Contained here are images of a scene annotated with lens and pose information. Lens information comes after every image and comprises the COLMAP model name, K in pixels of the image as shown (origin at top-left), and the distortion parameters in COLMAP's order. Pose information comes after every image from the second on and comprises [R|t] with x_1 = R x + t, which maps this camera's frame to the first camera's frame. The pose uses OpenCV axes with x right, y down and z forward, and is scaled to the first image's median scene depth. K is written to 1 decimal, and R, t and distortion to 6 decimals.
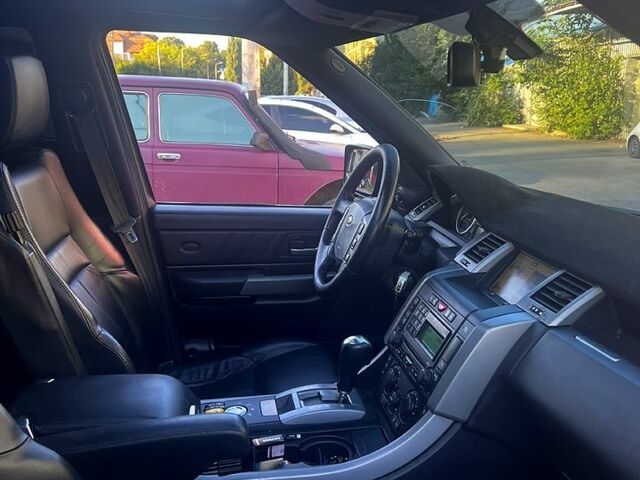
lens RADIAL K [[636.5, 0, 309.2], [0, 636.5, 241.5], [0, 0, 1]] dist [0.084320, -0.233213]
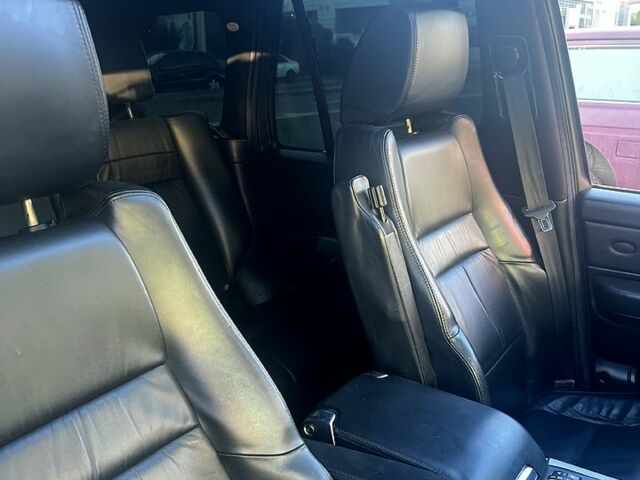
lens RADIAL K [[636.5, 0, 309.2], [0, 636.5, 241.5], [0, 0, 1]] dist [0.084320, -0.233213]
pose [[0.717987, 0.177791, -0.672967, 0.067438], [-0.130038, 0.984068, 0.121244, -0.046980], [0.683802, 0.000460, 0.729668, 0.183465]]
